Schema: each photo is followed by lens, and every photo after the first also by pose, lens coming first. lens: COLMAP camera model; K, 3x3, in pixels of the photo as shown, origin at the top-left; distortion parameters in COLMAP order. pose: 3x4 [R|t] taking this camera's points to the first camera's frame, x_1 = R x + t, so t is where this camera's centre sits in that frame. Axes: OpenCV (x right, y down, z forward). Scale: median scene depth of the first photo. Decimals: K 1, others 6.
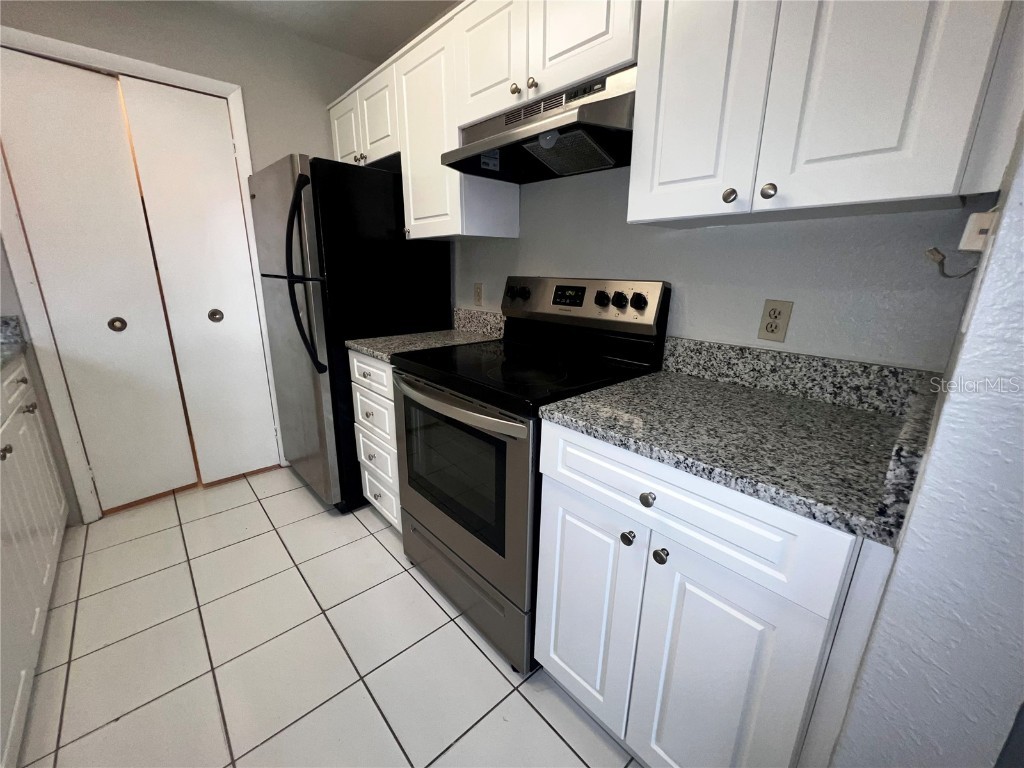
lens RADIAL K [[410.9, 0, 510.1], [0, 410.9, 383.2], [0, 0, 1]] dist [-0.004265, 0.001004]
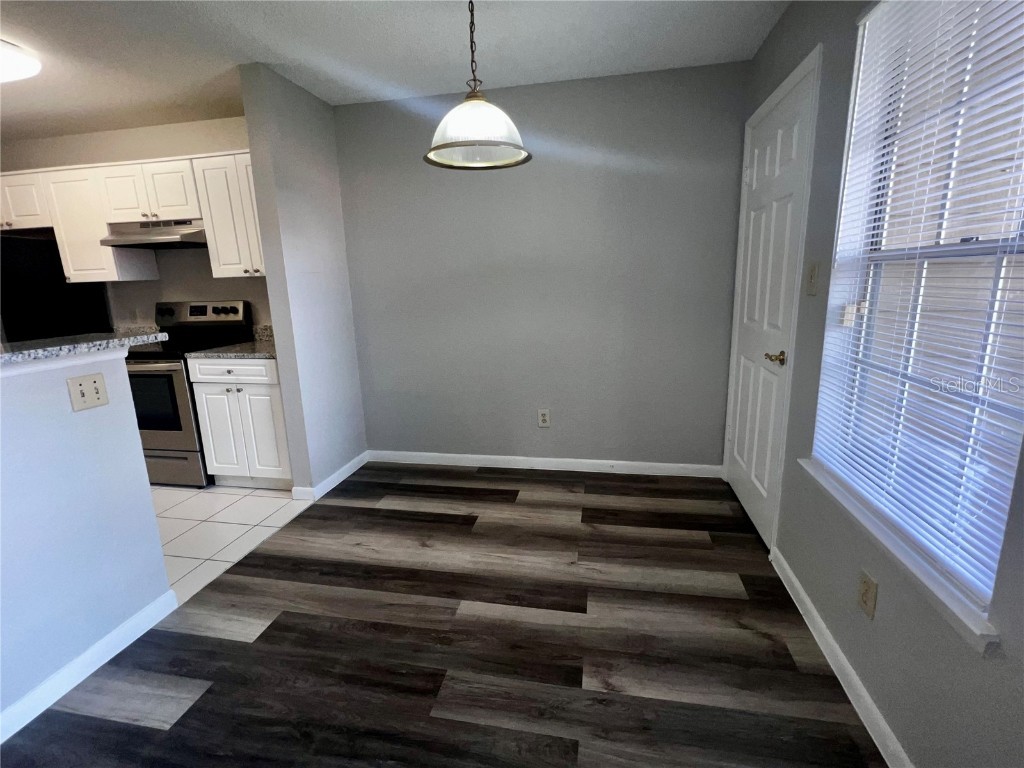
lens RADIAL K [[478.6, 0, 512.1], [0, 478.6, 383.1], [0, 0, 1]] dist [-0.007510, 0.001832]
pose [[0.799146, -0.164538, 0.578181, -0.027760], [0.200214, 0.979750, 0.002087, 0.400242], [-0.566816, 0.114092, 0.815906, -1.580851]]
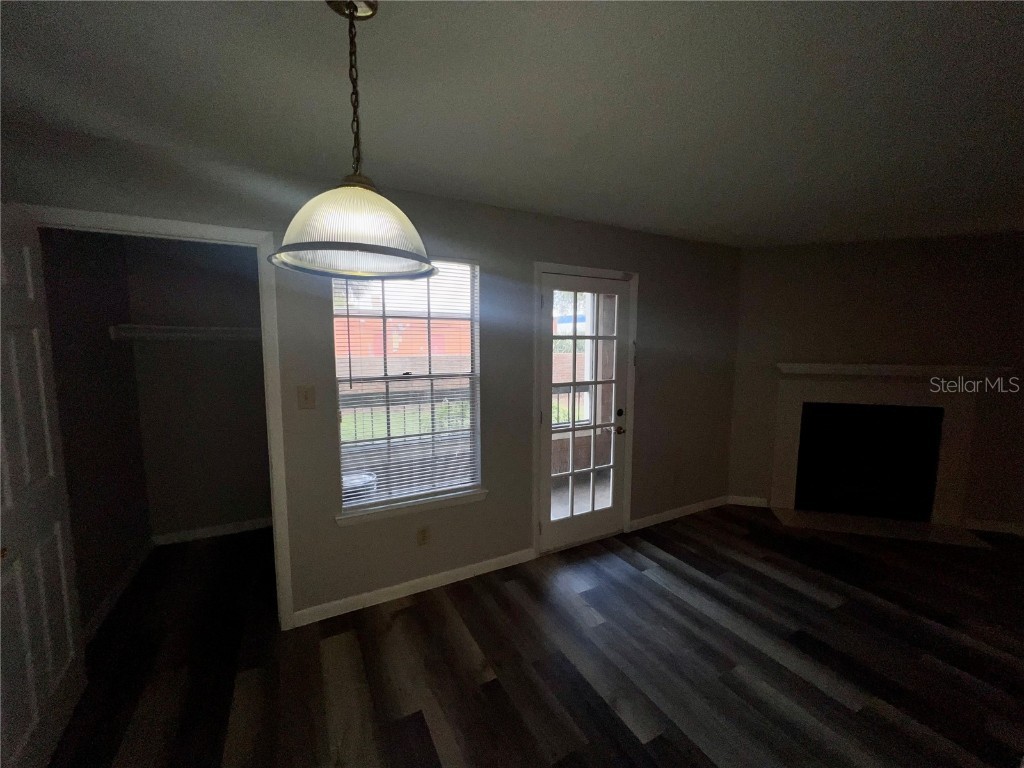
lens RADIAL K [[409.4, 0, 509.9], [0, 409.4, 381.4], [0, 0, 1]] dist [-0.003795, 0.000000]
pose [[-0.967812, -0.039715, 0.248520, 0.247890], [0.052902, 0.933306, 0.355163, -0.204328], [-0.246051, 0.356878, -0.901164, -0.018226]]
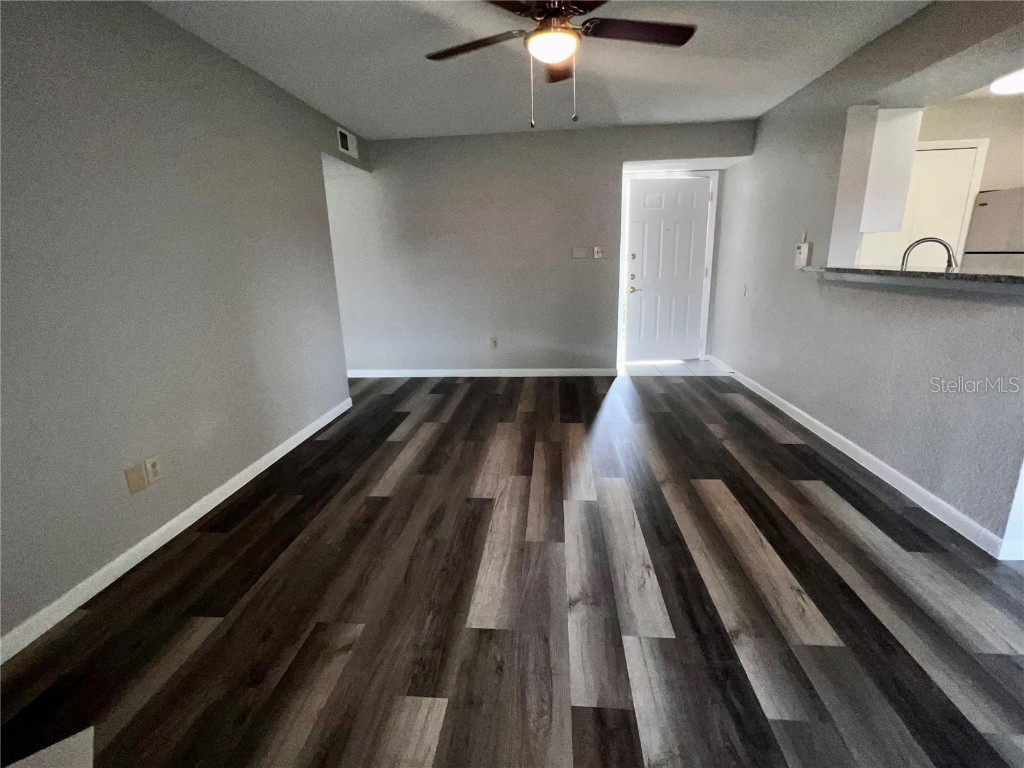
lens RADIAL K [[478.6, 0, 510.0], [0, 478.6, 379.0], [0, 0, 1]] dist [-0.007510, 0.001832]
pose [[0.674637, 0.151093, -0.722521, -0.545895], [-0.162955, 0.985162, 0.053860, 0.585311], [0.719938, 0.081402, 0.689248, -2.170737]]
